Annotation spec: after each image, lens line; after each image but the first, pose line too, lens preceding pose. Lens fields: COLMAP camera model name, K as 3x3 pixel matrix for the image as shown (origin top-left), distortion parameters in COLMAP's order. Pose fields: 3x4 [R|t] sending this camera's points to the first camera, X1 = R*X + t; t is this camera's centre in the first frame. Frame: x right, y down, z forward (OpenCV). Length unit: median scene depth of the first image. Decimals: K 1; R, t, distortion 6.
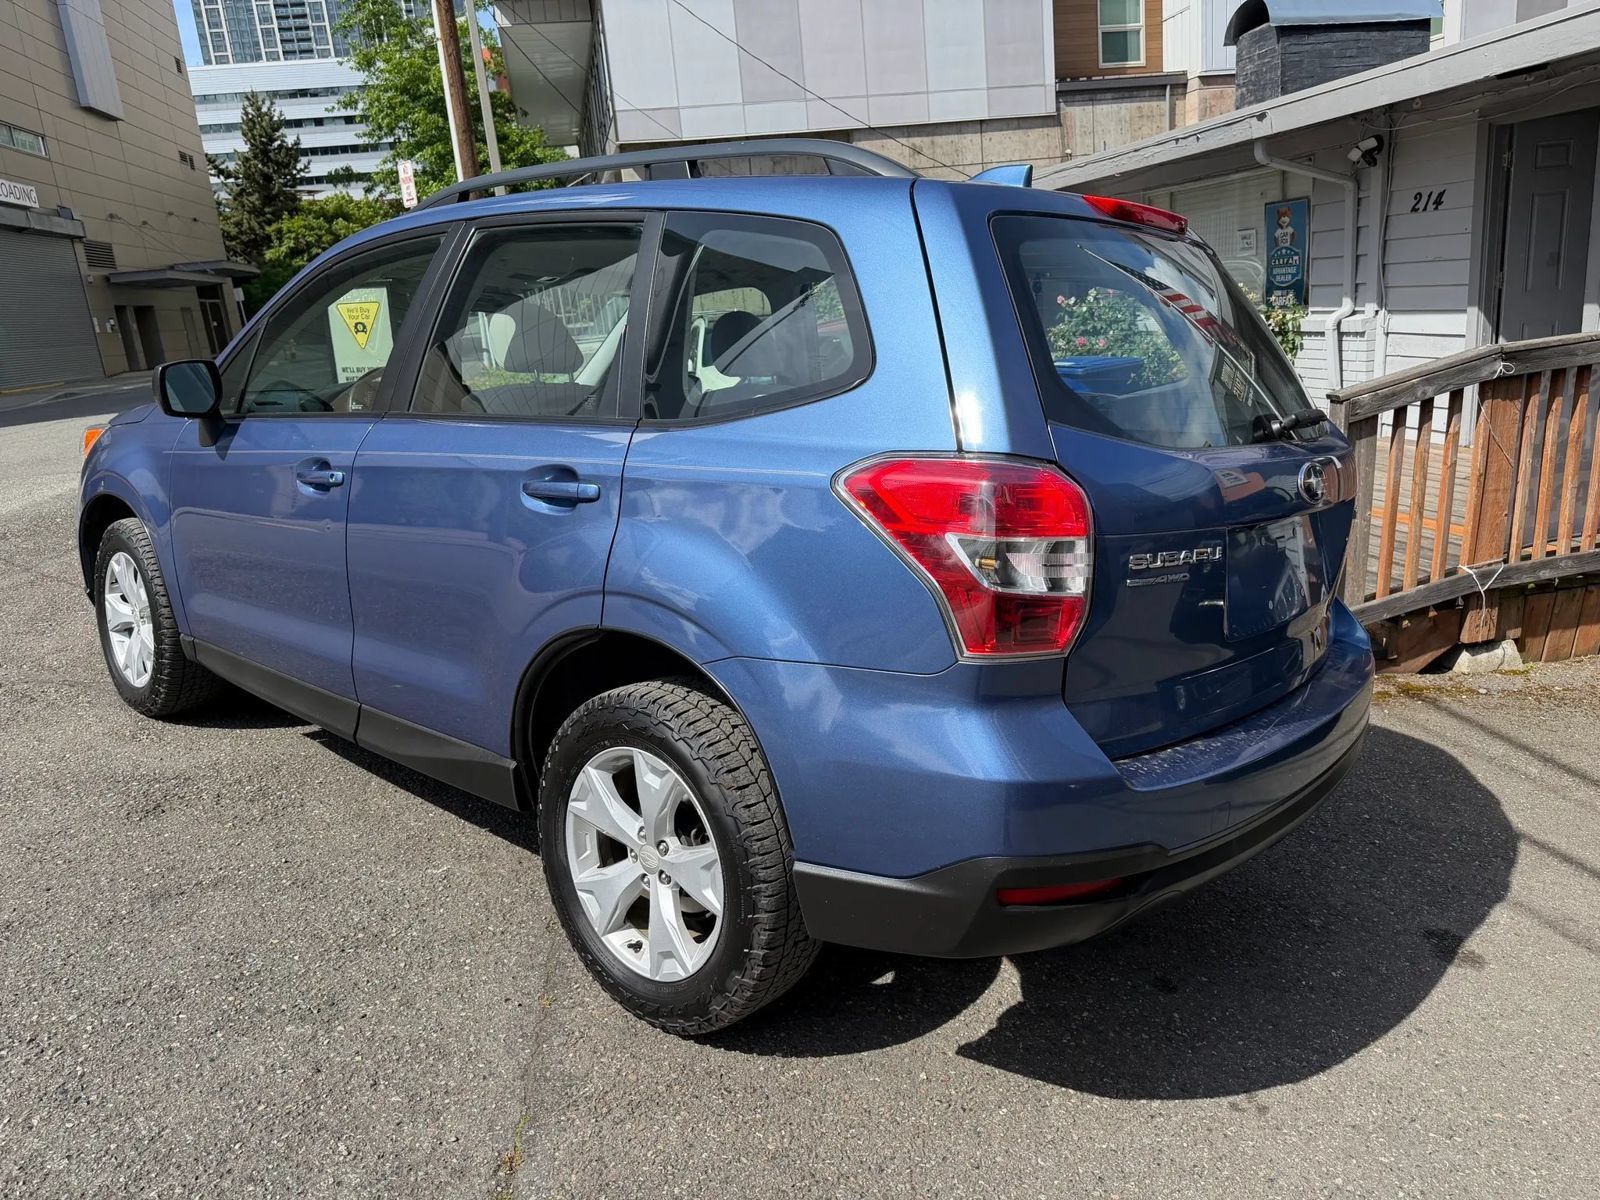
lens RADIAL K [[1126.6, 0, 802.9], [0, 1126.6, 614.0], [0, 0, 1]] dist [0.035616, -0.044780]
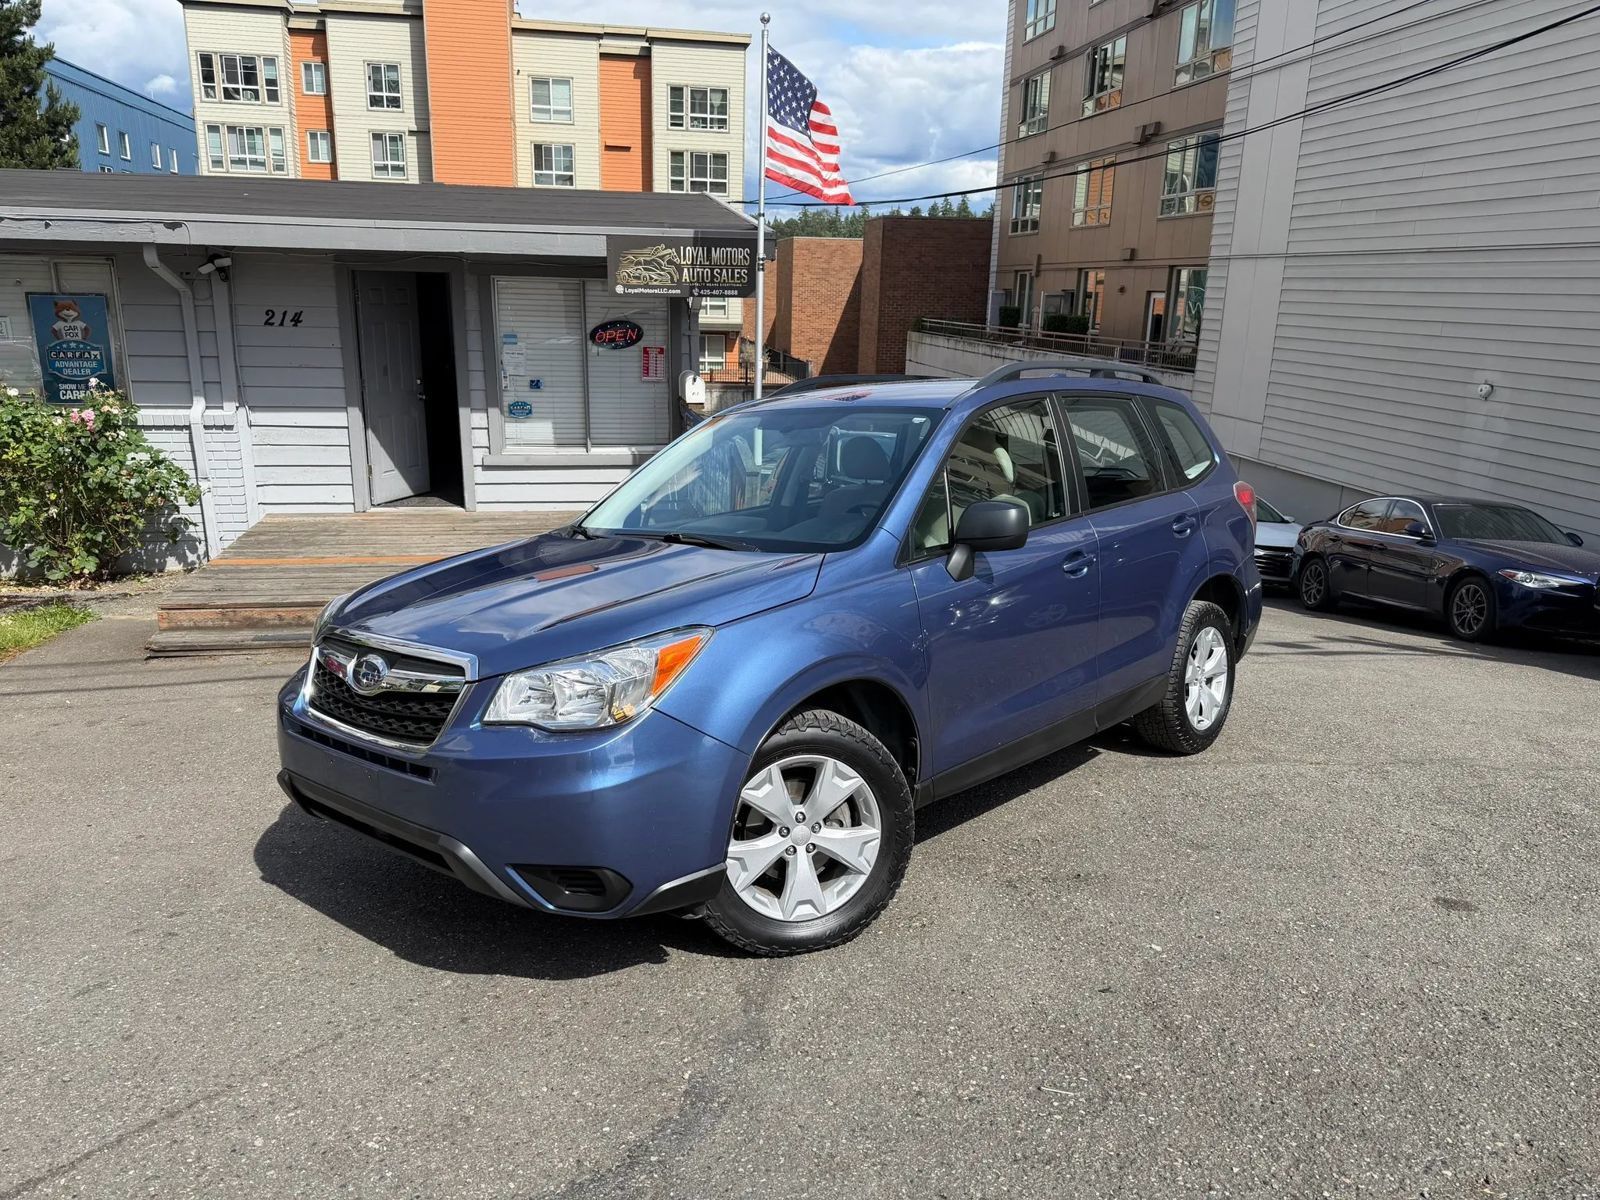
lens RADIAL K [[1126.6, 0, 813.3], [0, 1126.6, 602.2], [0, 0, 1]] dist [0.035616, -0.044780]
pose [[0.024566, -0.177270, 0.983856, -0.217937], [0.240502, 0.956297, 0.166299, -0.046148], [-0.970338, 0.232534, 0.066126, 0.145520]]
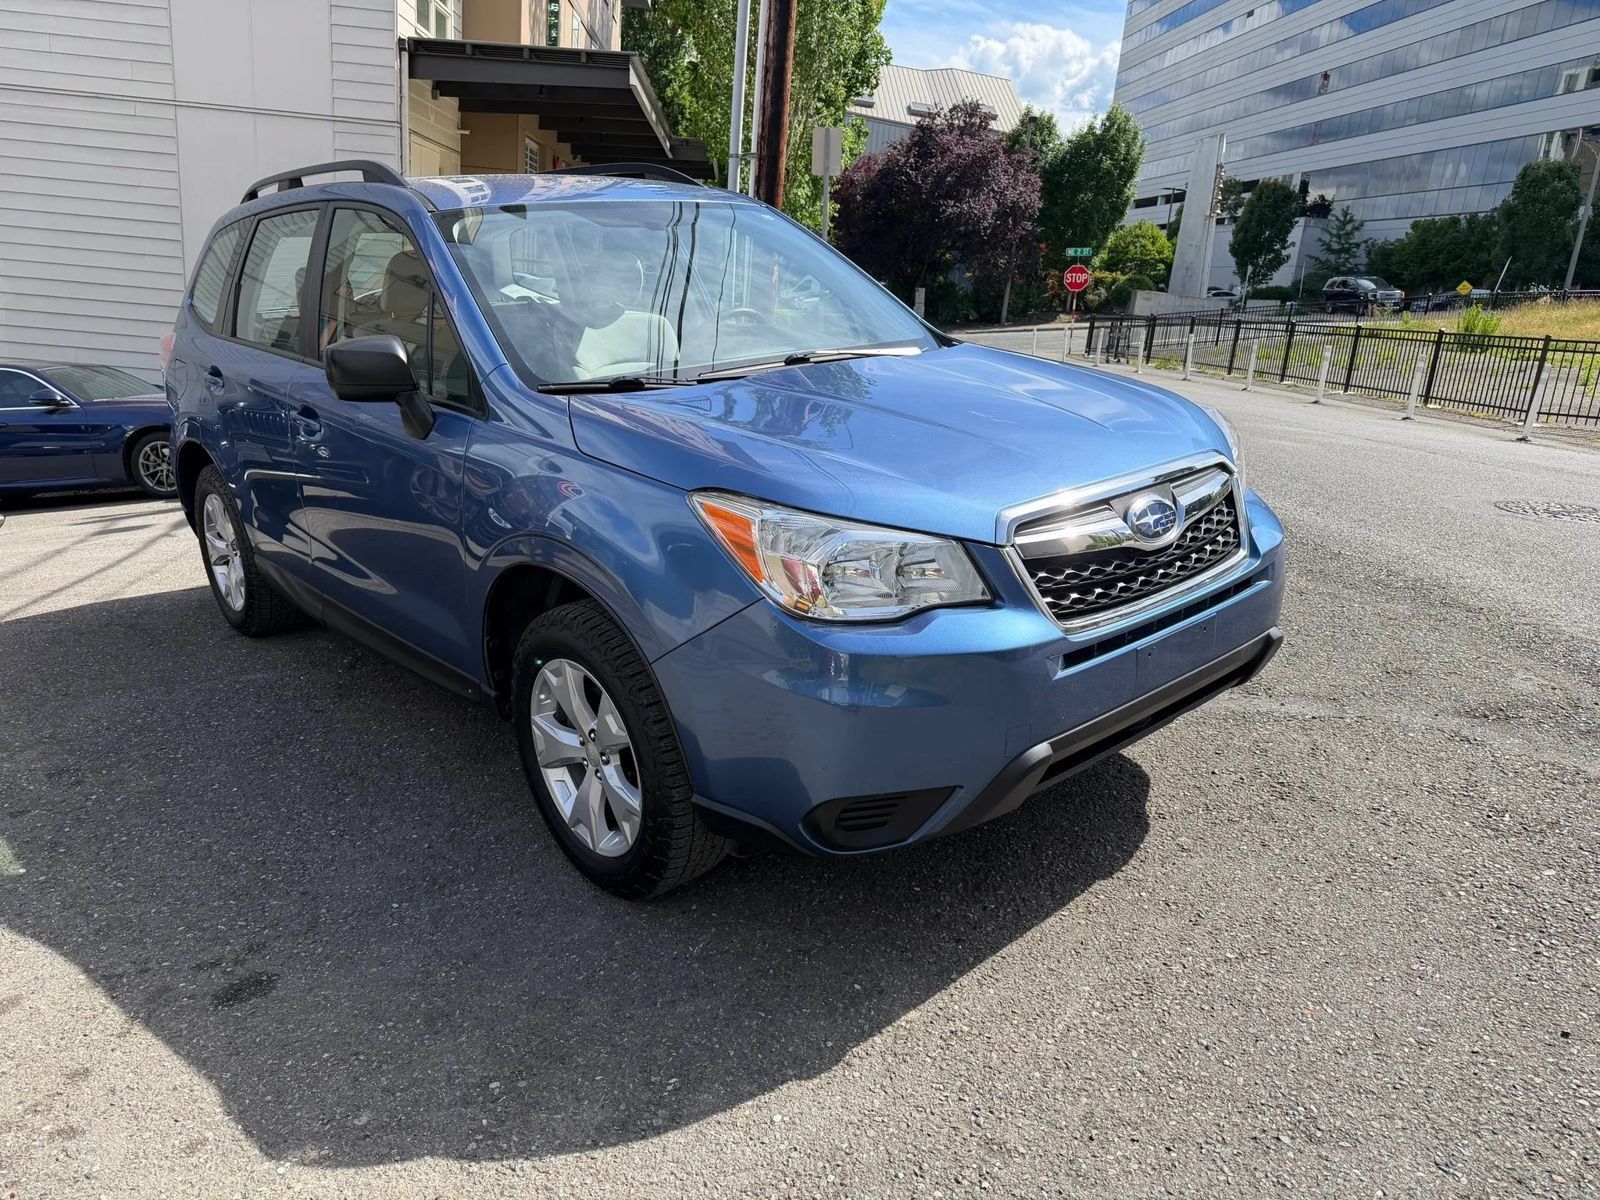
lens RADIAL K [[1126.6, 0, 805.8], [0, 1126.6, 587.6], [0, 0, 1]] dist [0.035616, -0.044780]
pose [[-0.990668, -0.030329, 0.132877, -0.078651], [0.039594, 0.868842, 0.493504, -0.074015], [-0.130417, 0.494160, -0.859533, 0.296128]]
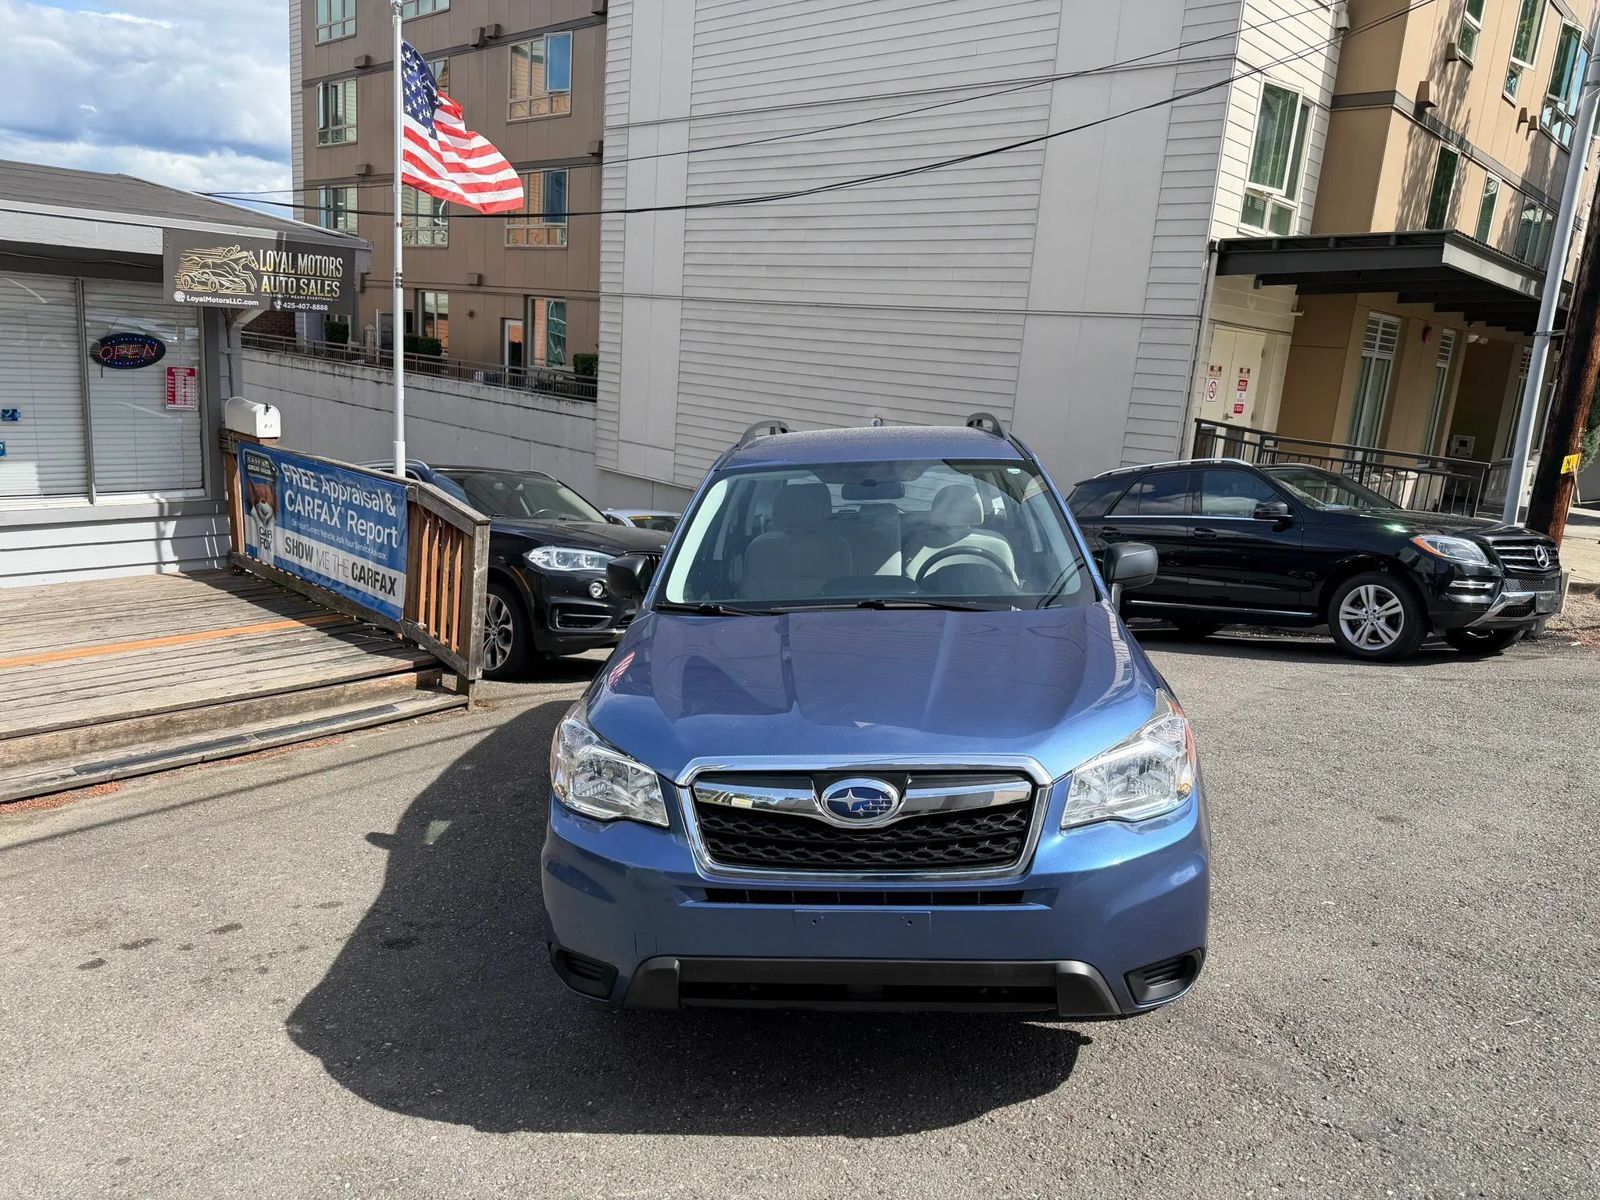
lens RADIAL K [[1126.6, 0, 798.3], [0, 1126.6, 597.8], [0, 0, 1]] dist [0.035616, -0.044780]
pose [[-0.580059, -0.129813, 0.804164, -0.174036], [0.190521, 0.938217, 0.288878, -0.079205], [-0.791981, 0.320776, -0.519489, 0.258661]]
